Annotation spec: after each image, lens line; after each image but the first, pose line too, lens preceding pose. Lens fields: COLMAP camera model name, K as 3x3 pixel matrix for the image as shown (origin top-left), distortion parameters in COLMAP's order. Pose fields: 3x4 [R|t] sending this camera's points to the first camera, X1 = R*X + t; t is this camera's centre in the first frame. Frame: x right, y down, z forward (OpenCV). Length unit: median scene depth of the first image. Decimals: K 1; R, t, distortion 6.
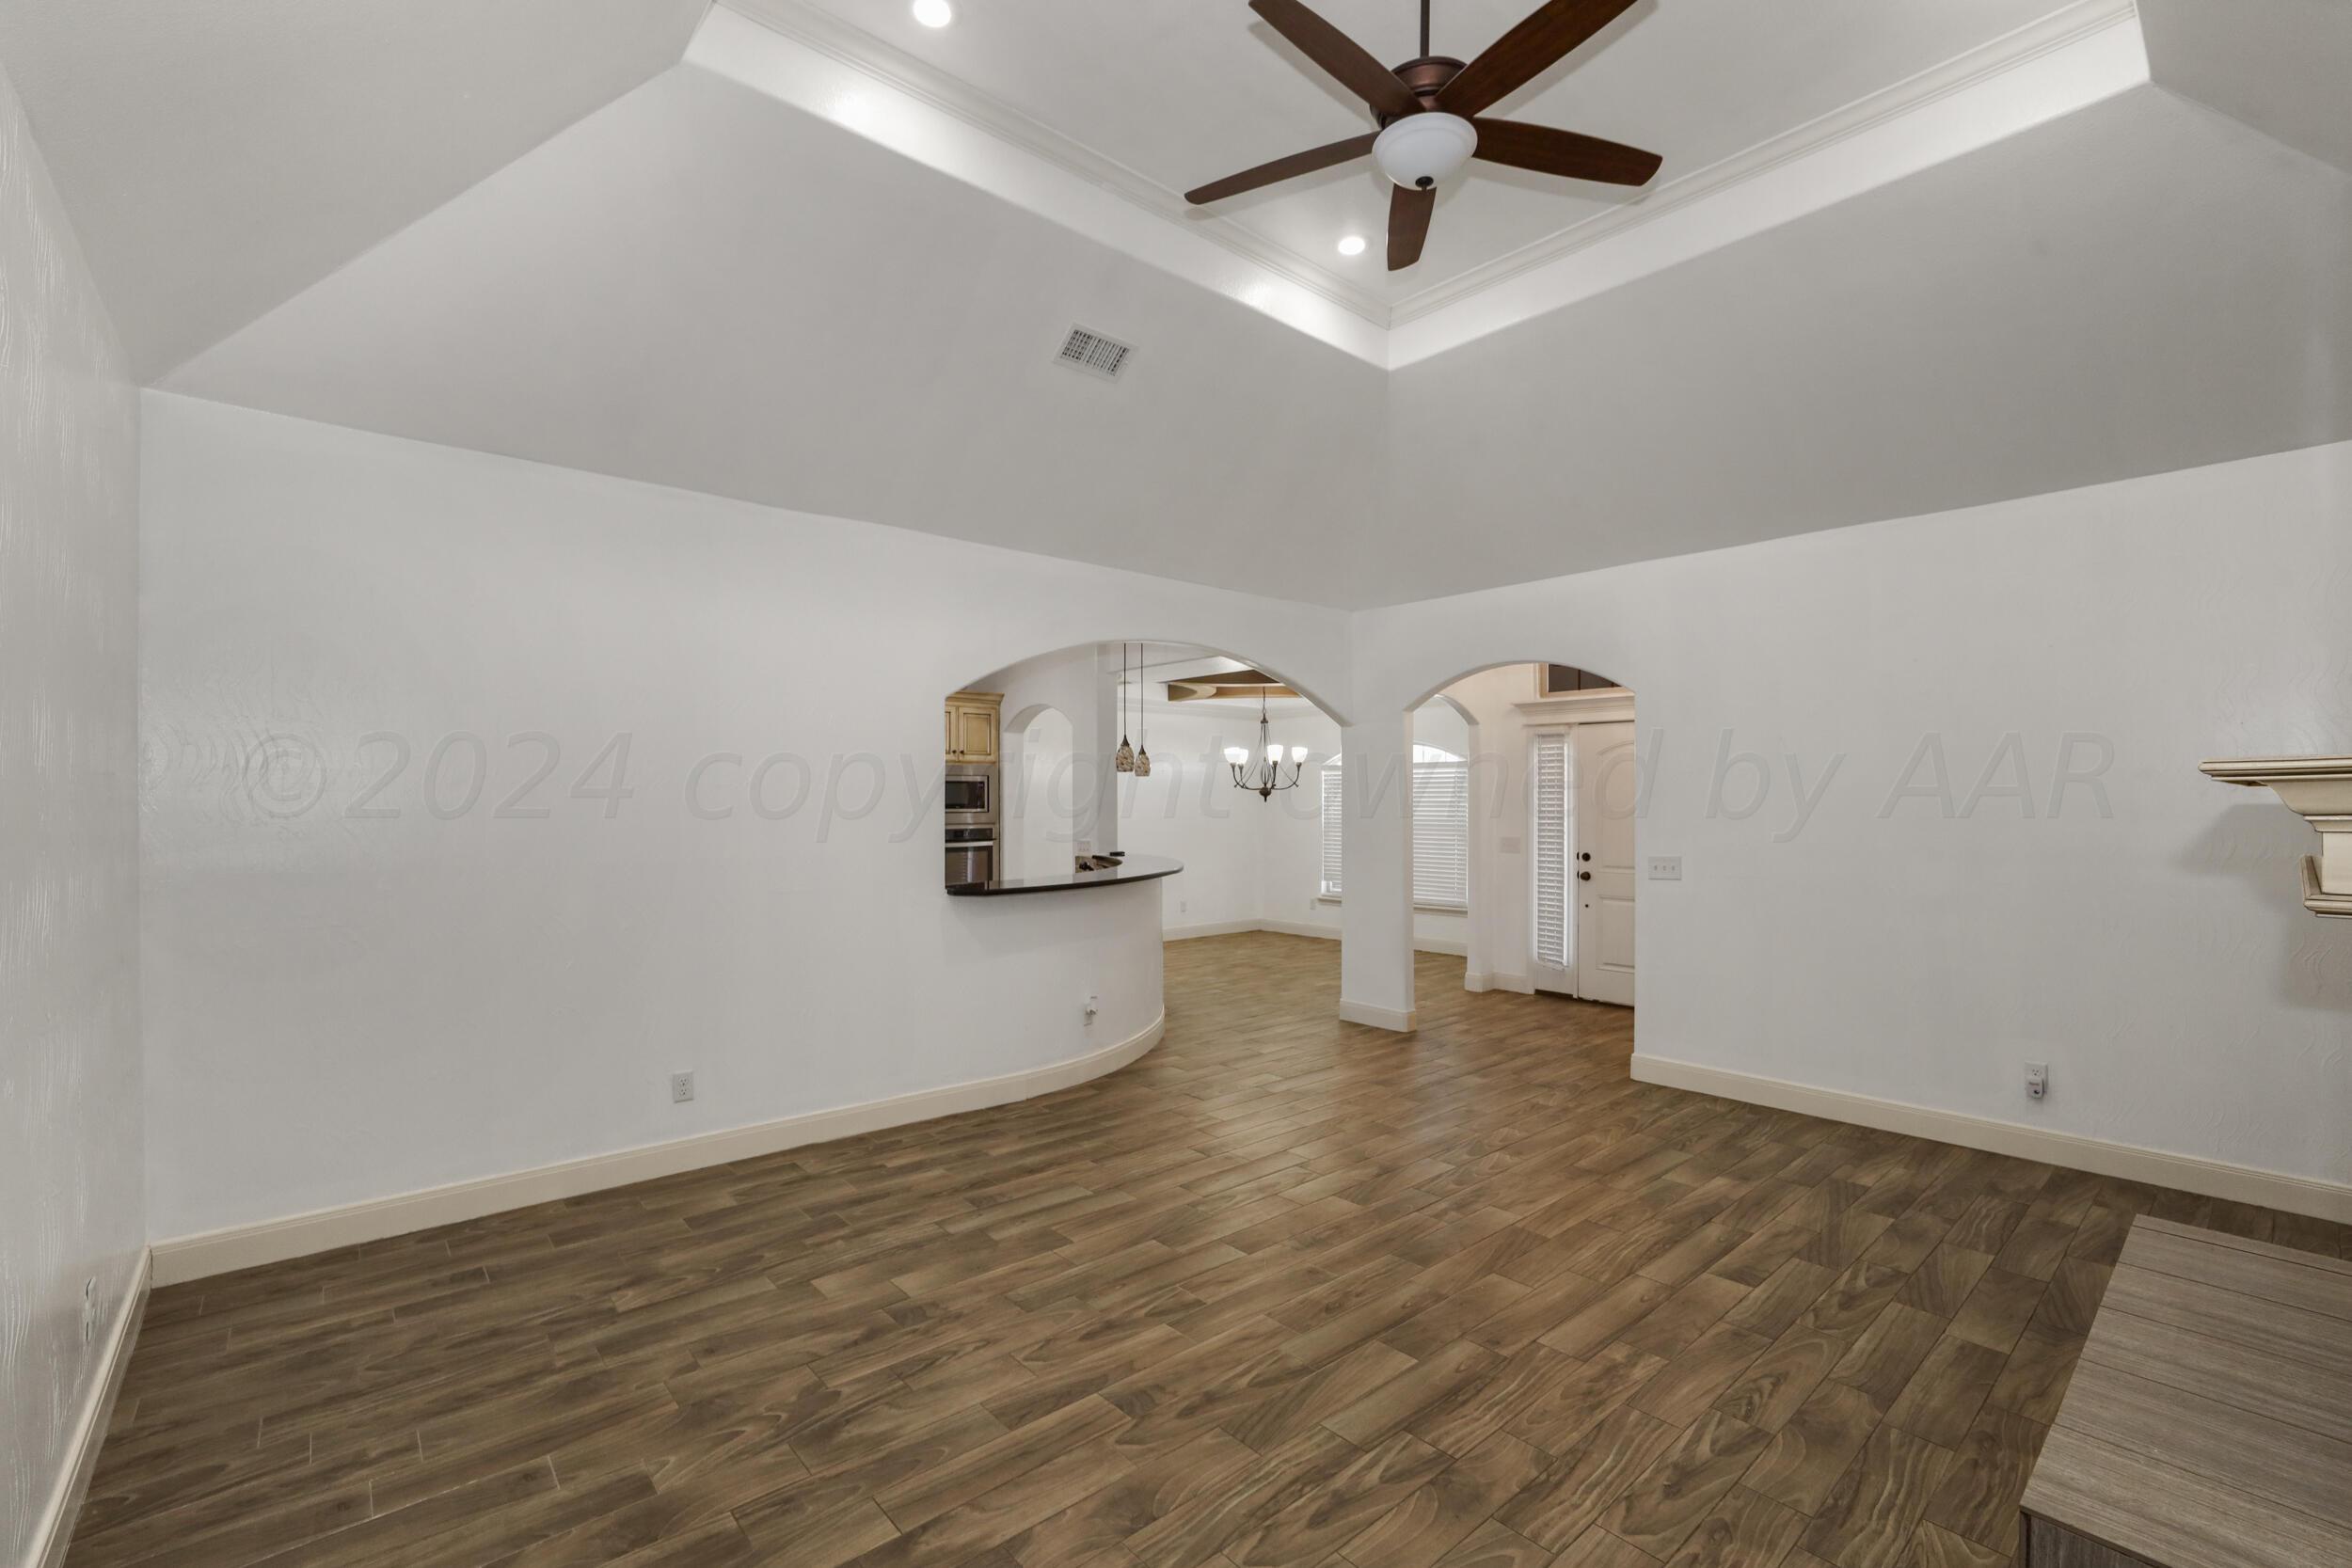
lens RADIAL K [[1016.9, 0, 1181.5], [0, 1016.9, 808.4], [0, 0, 1]] dist [-0.046937, 0.017759]
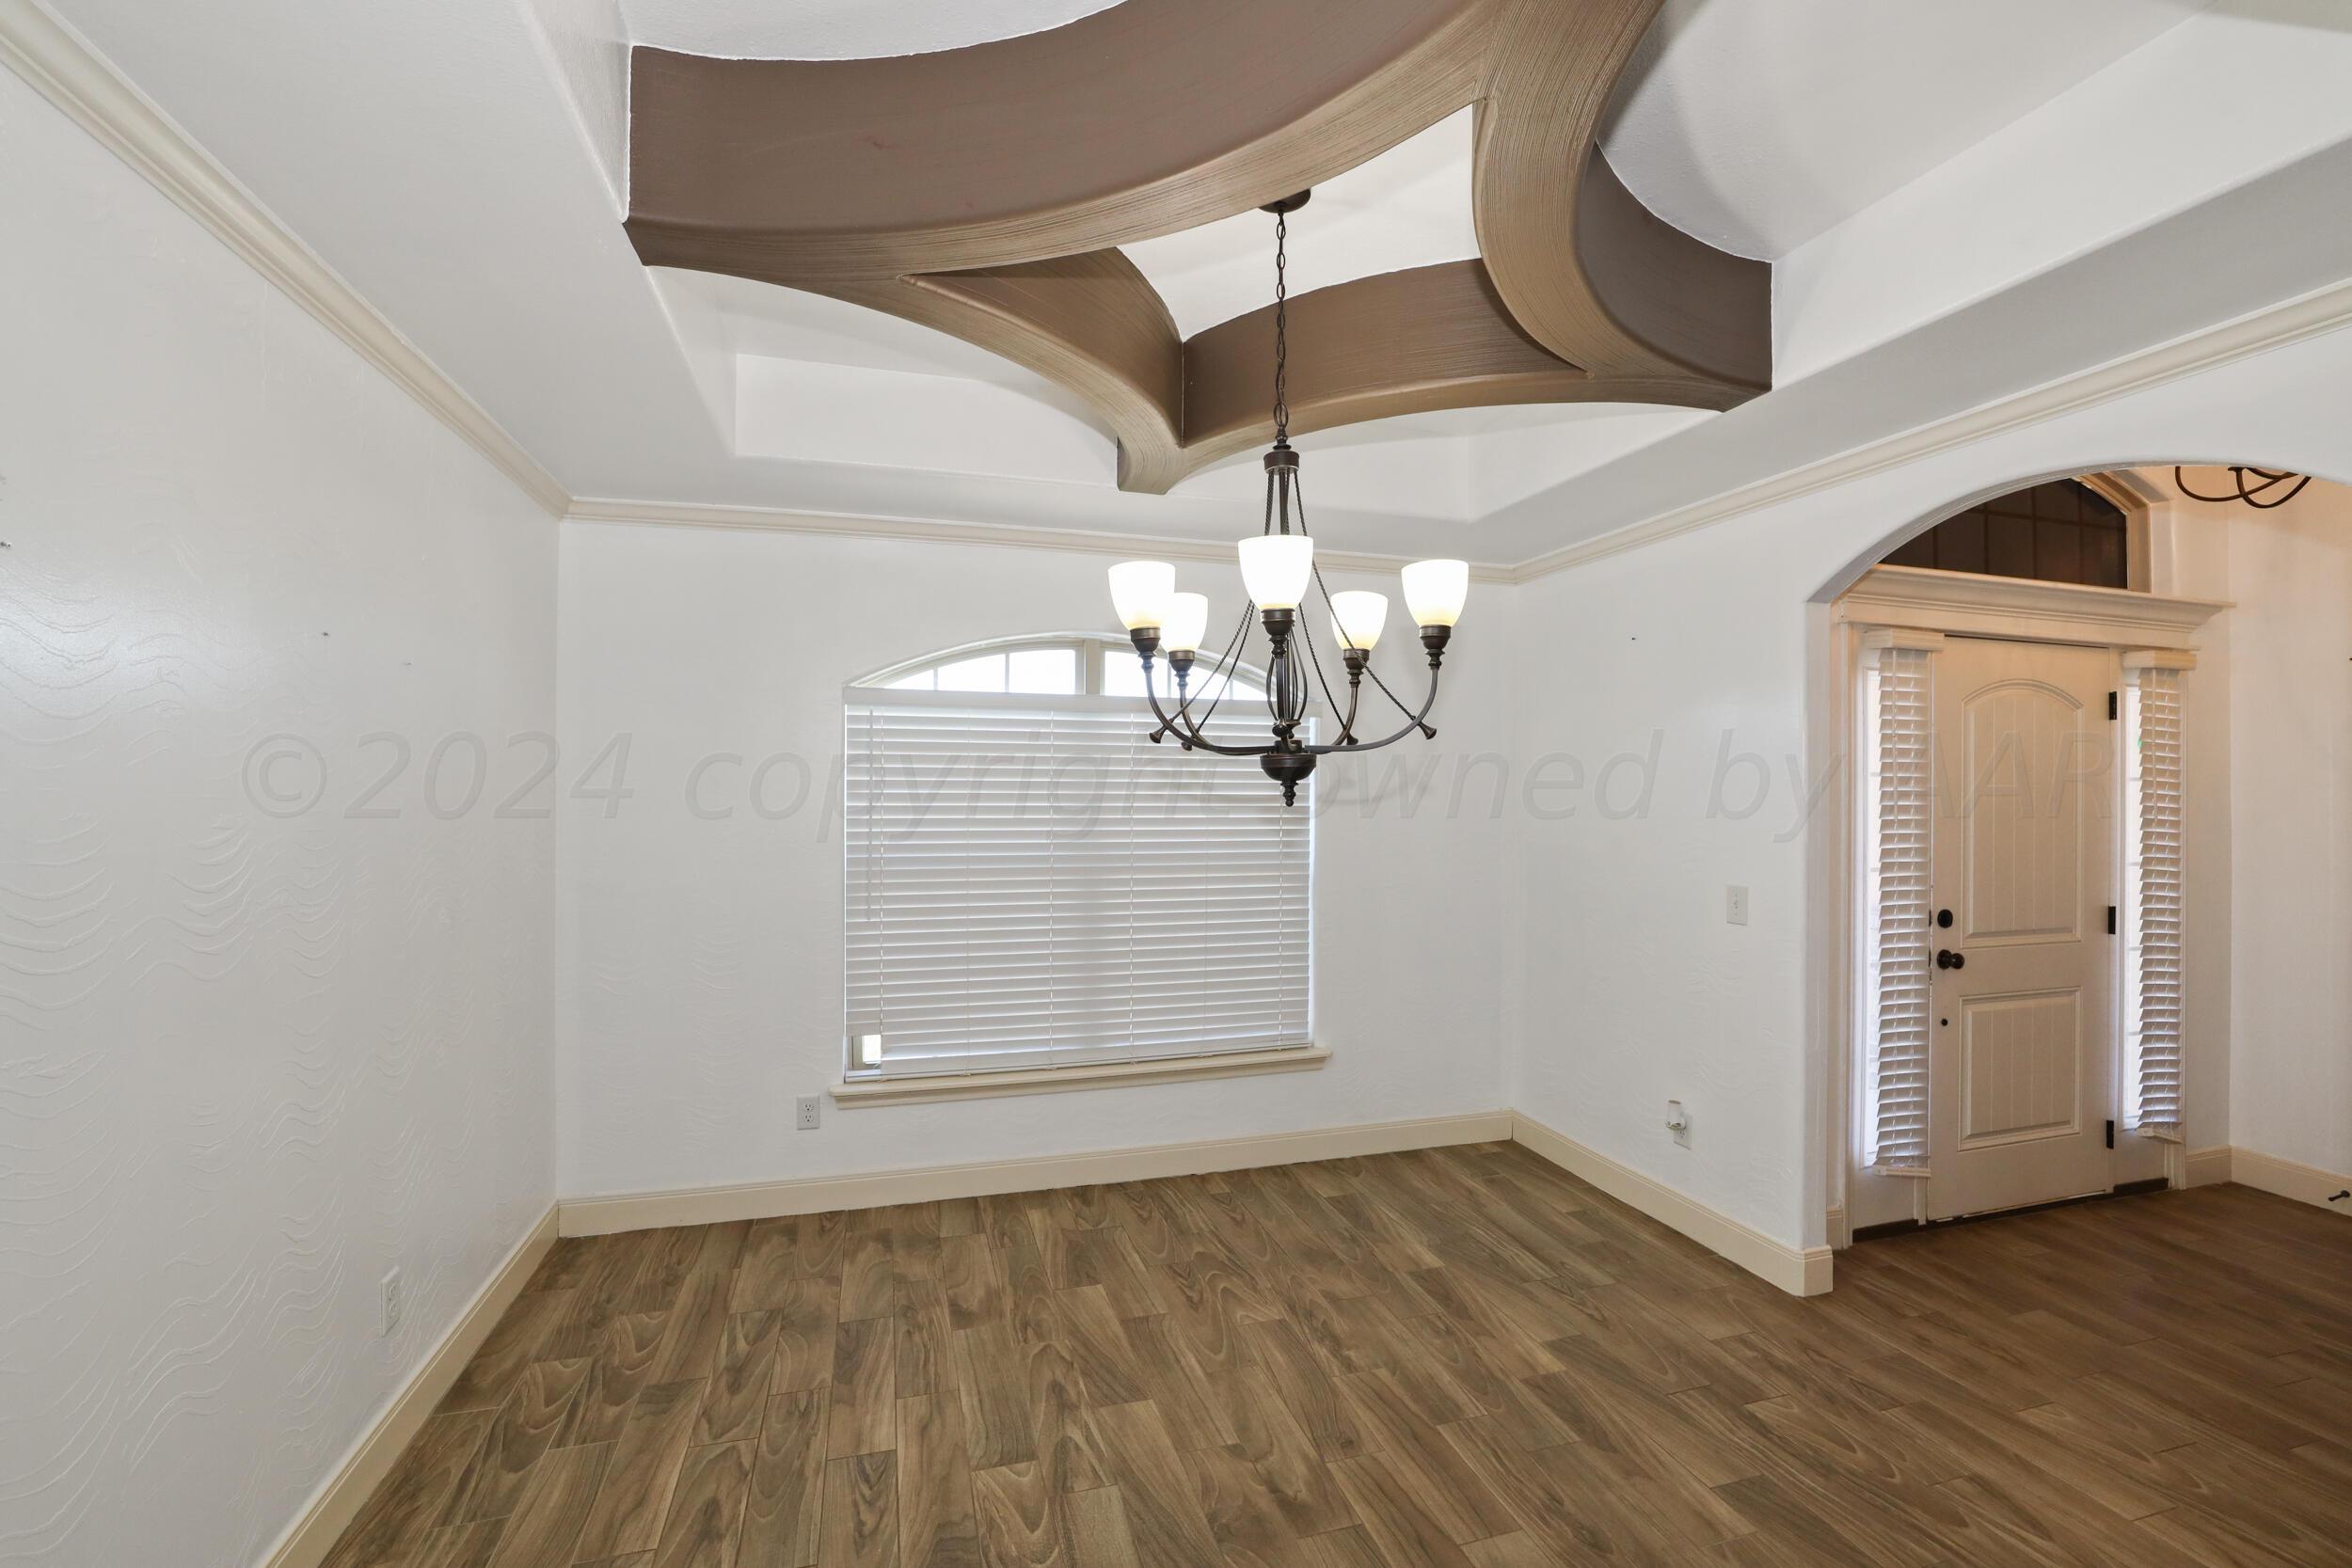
lens RADIAL K [[1023.1, 0, 1176.0], [0, 1023.1, 784.0], [0, 0, 1]] dist [-0.043909, 0.018349]
pose [[0.419407, 0.007738, 0.907765, -0.376531], [0.002657, 0.999949, -0.009751, -0.024084], [-0.907794, 0.006502, 0.419365, 2.439262]]
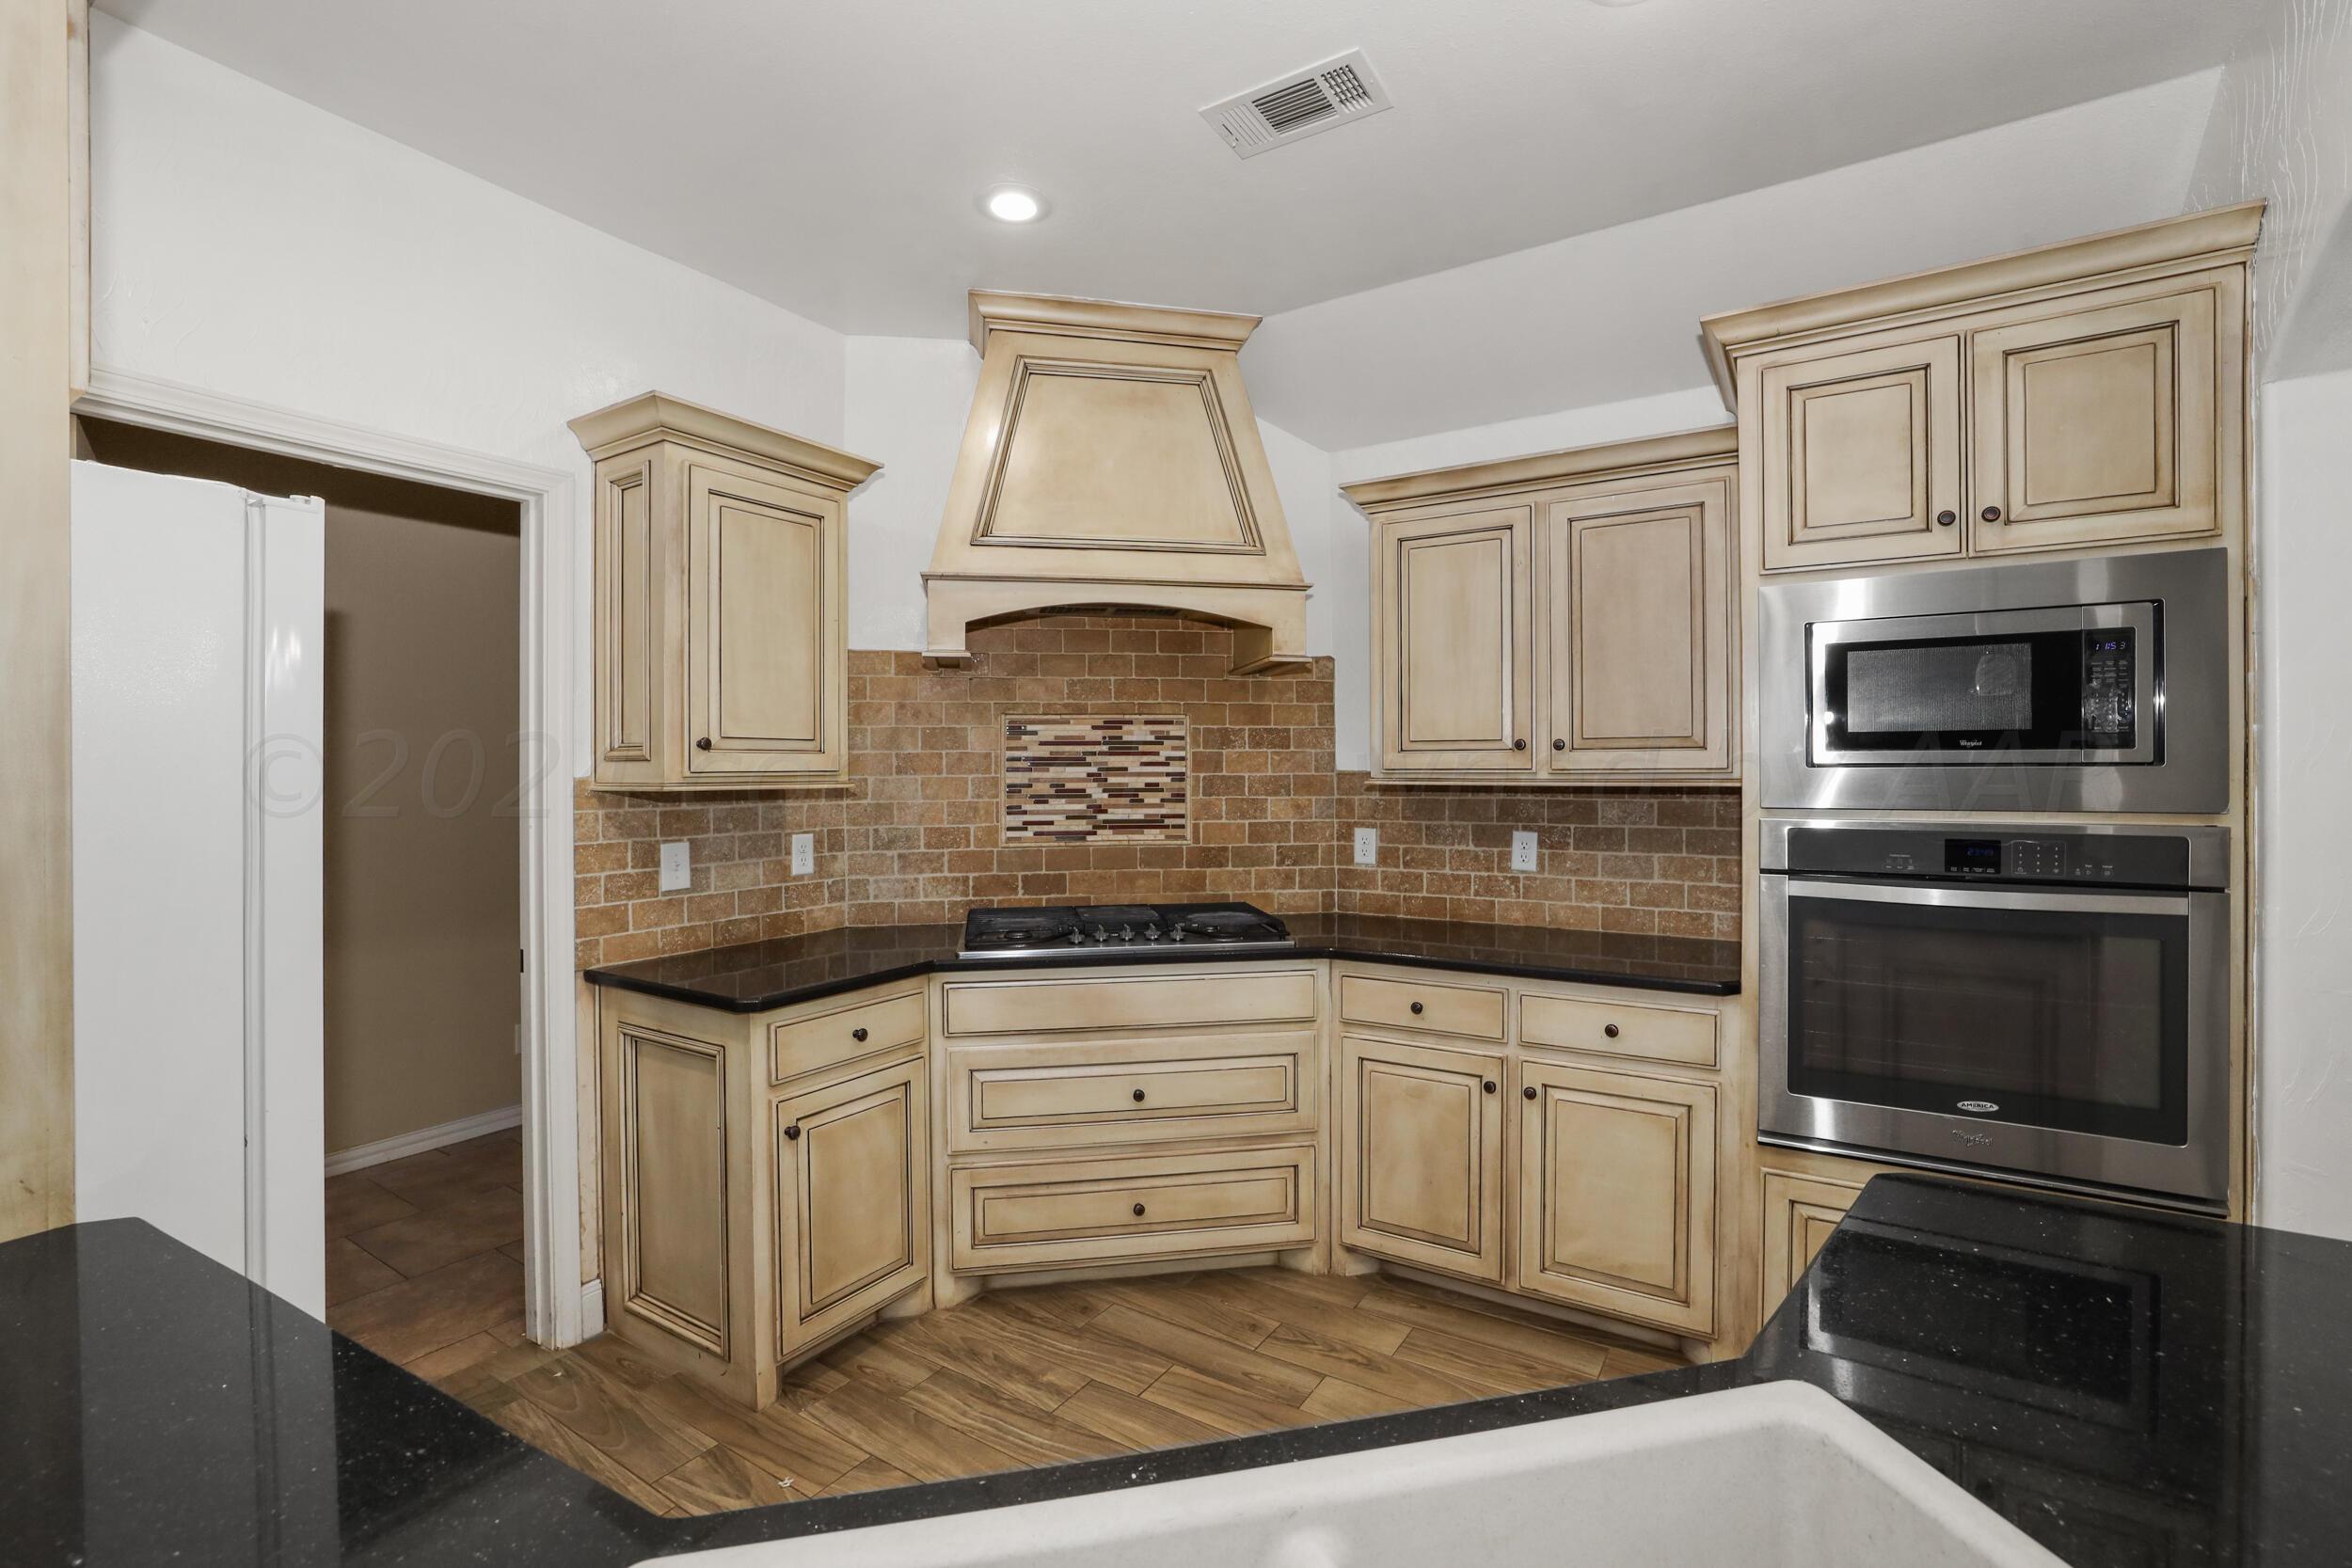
lens RADIAL K [[1056.1, 0, 1172.3], [0, 1056.1, 774.2], [0, 0, 1]] dist [-0.002455, -0.000049]
pose [[0.273476, 0.004916, -0.961866, -0.067194], [-0.005219, 0.999980, 0.003627, 0.015263], [0.961865, 0.004028, 0.273496, 1.807117]]
